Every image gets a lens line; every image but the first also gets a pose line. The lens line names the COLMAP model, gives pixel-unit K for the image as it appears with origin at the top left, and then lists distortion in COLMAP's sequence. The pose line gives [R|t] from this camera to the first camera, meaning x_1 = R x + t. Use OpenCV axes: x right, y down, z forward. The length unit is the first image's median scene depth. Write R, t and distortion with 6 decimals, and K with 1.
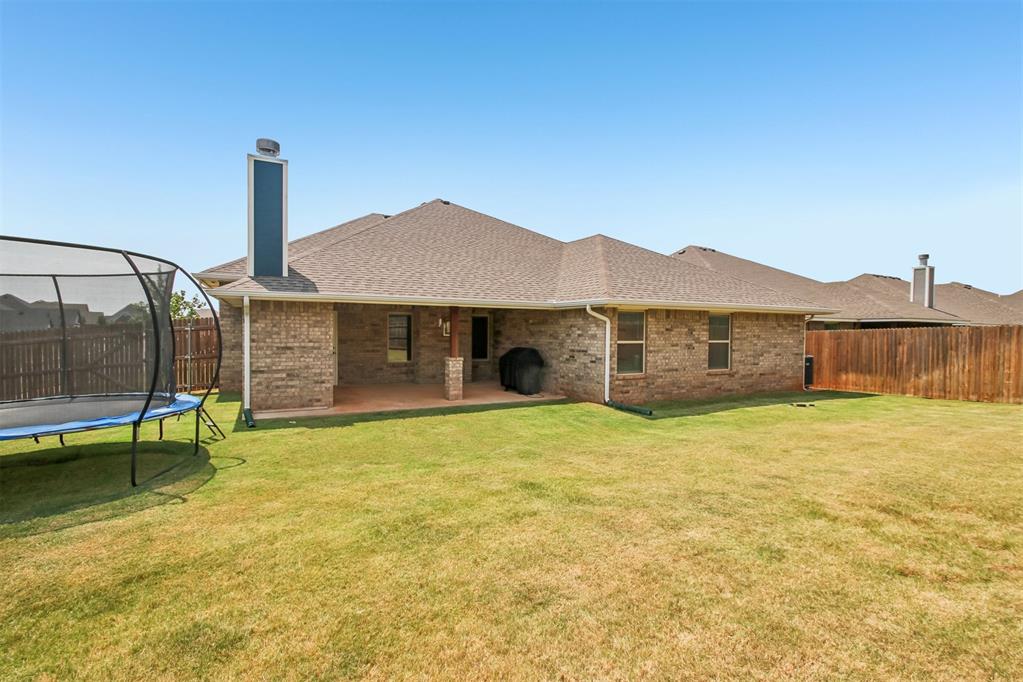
lens RADIAL K [[472.3, 0, 510.2], [0, 472.3, 341.8], [0, 0, 1]] dist [0.005058, -0.000523]
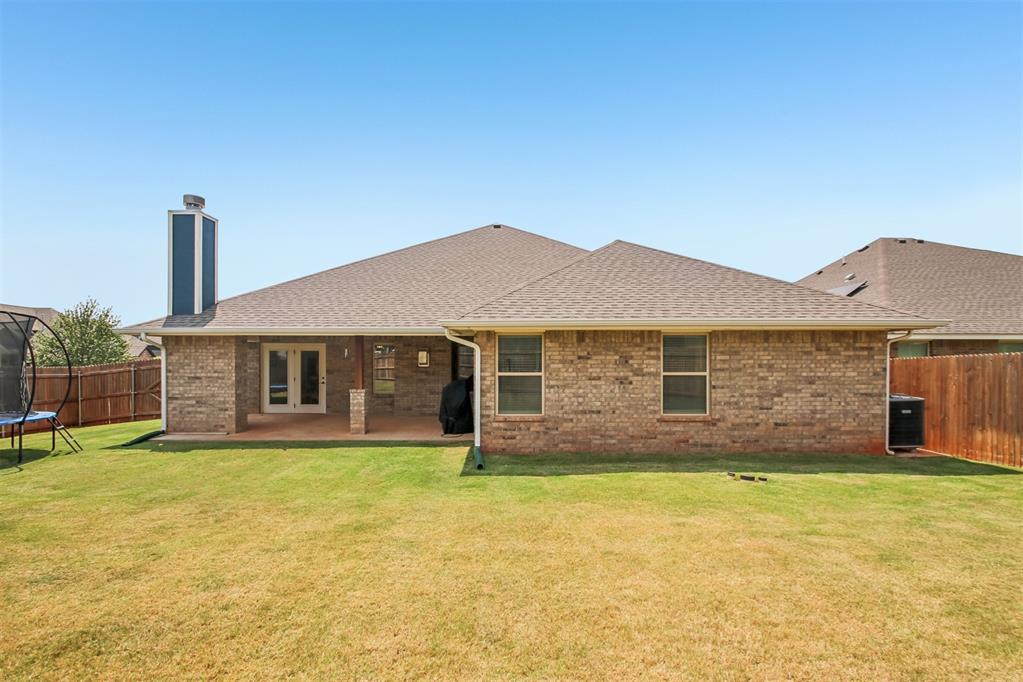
lens RADIAL K [[472.3, 0, 514.6], [0, 472.3, 362.7], [0, 0, 1]] dist [0.005058, -0.000523]
pose [[0.888977, -0.006200, -0.457910, 0.592310], [-0.003129, 0.999803, -0.019613, -0.002737], [0.457941, 0.018869, 0.888782, 0.291621]]
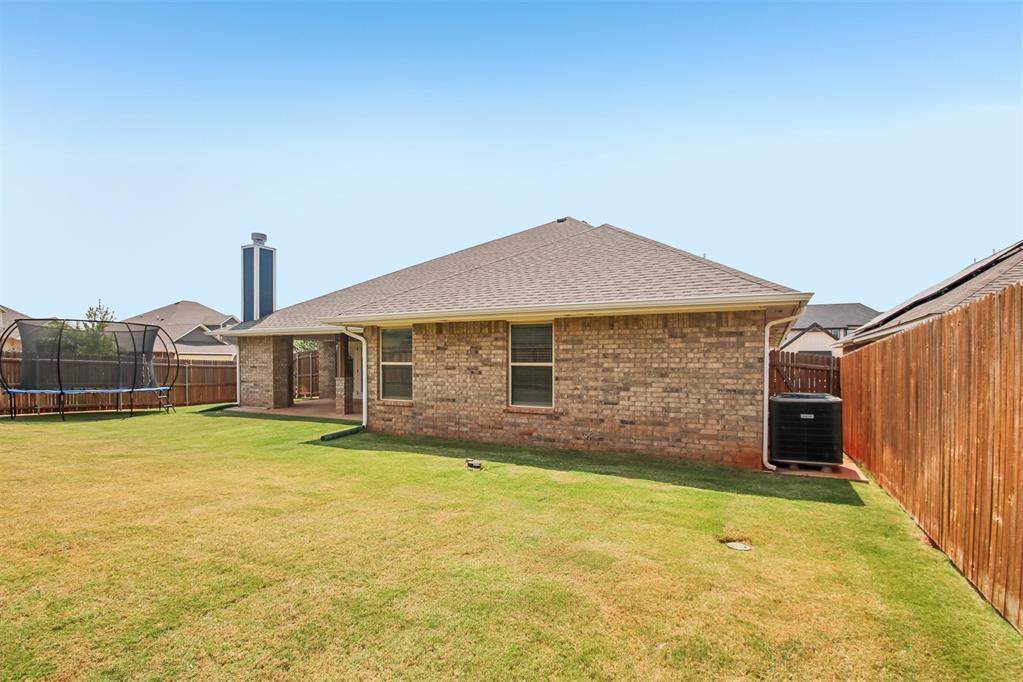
lens RADIAL K [[498.2, 0, 514.3], [0, 498.2, 368.9], [0, 0, 1]] dist [-0.001833, 0.000128]
pose [[0.580272, 0.005352, -0.814405, 1.107174], [-0.017138, 0.999837, -0.005641, 0.011578], [0.814242, 0.017230, 0.580270, 0.626905]]
